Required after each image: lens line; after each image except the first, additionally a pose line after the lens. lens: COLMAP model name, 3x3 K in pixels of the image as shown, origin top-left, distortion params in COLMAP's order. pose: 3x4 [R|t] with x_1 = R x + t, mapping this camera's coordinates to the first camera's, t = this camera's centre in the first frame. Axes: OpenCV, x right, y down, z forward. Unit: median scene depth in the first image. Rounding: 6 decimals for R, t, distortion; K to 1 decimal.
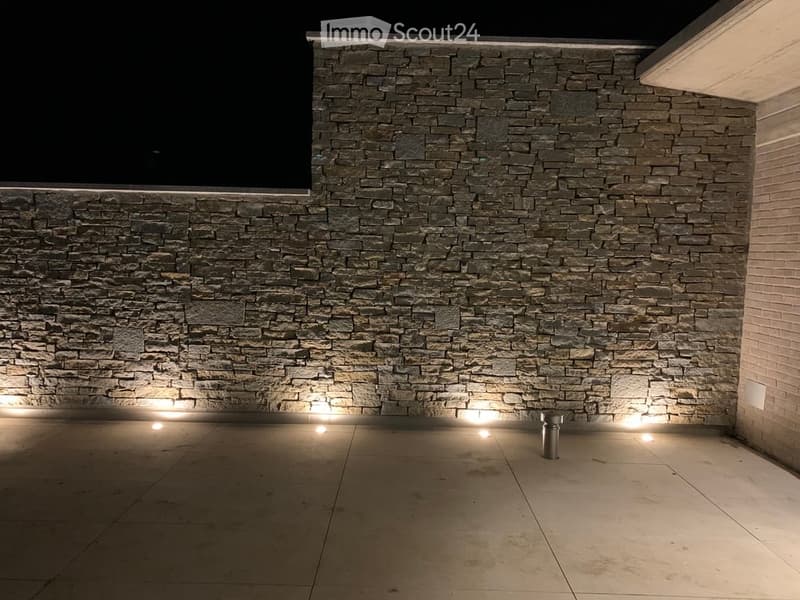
lens RADIAL K [[607.8, 0, 400.0], [0, 607.8, 300.3], [0, 0, 1]] dist [0.040063, -0.000714]
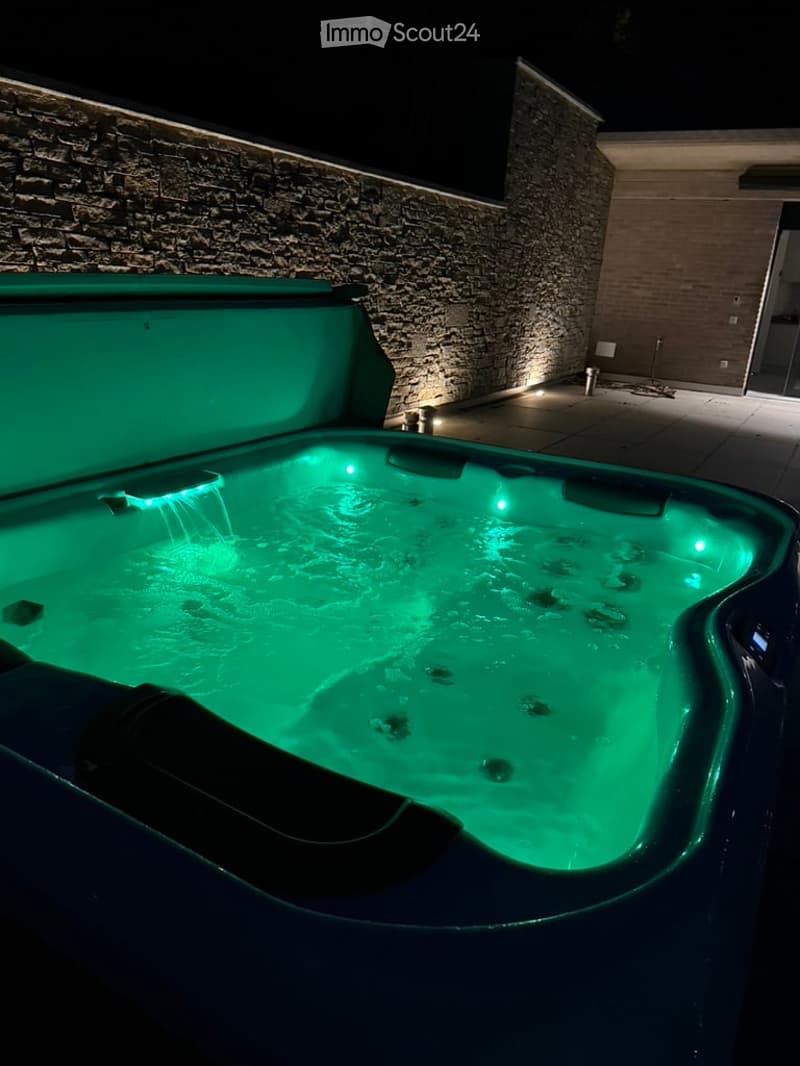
lens RADIAL K [[809.9, 0, 400.3], [0, 809.9, 531.3], [0, 0, 1]] dist [0.040063, -0.000714]
pose [[0.451541, -0.266635, 0.851479, -1.710392], [-0.006305, 0.953328, 0.301872, -0.049855], [-0.892228, -0.141676, 0.428785, 0.398308]]
